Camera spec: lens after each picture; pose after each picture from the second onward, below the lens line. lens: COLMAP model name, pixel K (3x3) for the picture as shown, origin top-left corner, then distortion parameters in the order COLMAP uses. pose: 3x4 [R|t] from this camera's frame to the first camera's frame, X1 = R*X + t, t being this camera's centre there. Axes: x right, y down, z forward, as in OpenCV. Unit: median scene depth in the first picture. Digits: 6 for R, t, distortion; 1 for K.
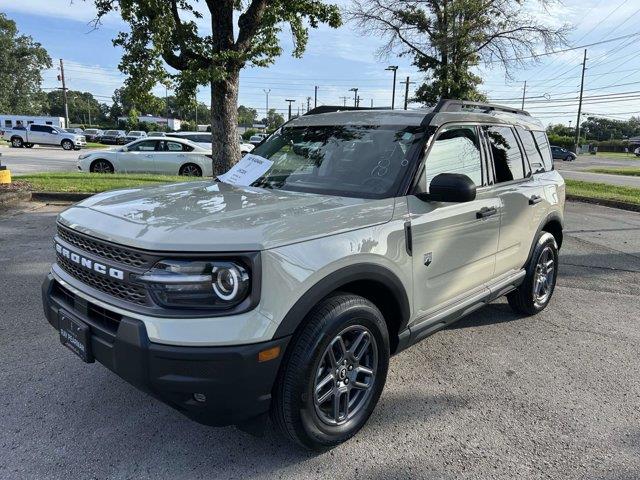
lens RADIAL K [[489.0, 0, 324.0], [0, 489.0, 237.4], [0, 0, 1]] dist [0.037092, -0.036957]
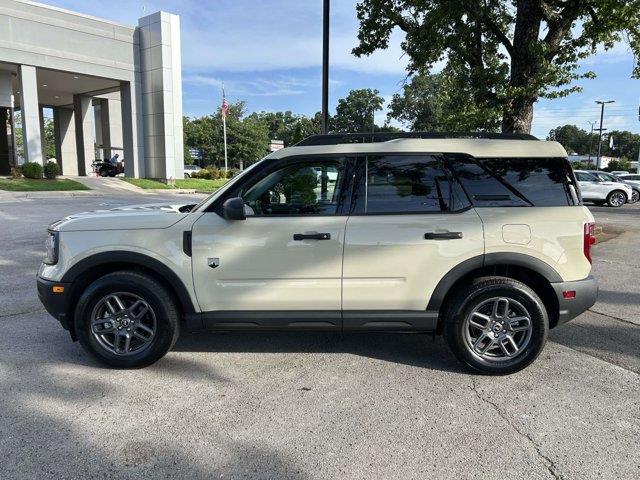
lens RADIAL K [[489.0, 0, 319.8], [0, 489.0, 246.1], [0, 0, 1]] dist [0.037092, -0.036957]
pose [[0.660584, 0.087537, -0.745631, 0.067888], [-0.134432, 0.990919, -0.002765, -0.001641], [0.738618, 0.102063, 0.666353, 0.017434]]
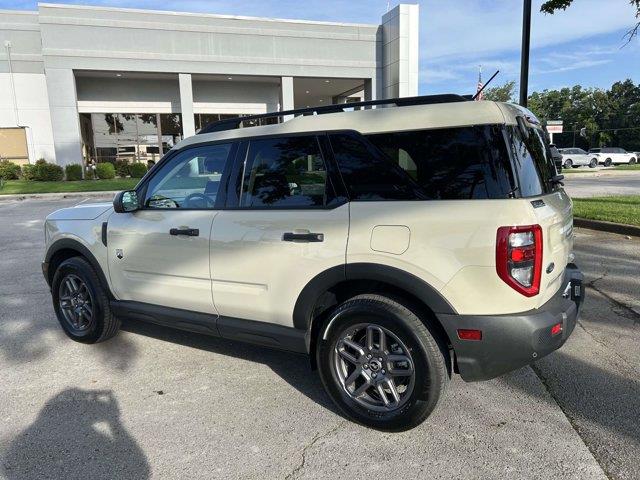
lens RADIAL K [[489.0, 0, 318.2], [0, 489.0, 241.1], [0, 0, 1]] dist [0.037092, -0.036957]
pose [[0.157089, 0.116798, -0.980654, 0.080624], [-0.155137, 0.983572, 0.092294, -0.009849], [0.975323, 0.137637, 0.172628, 0.064746]]
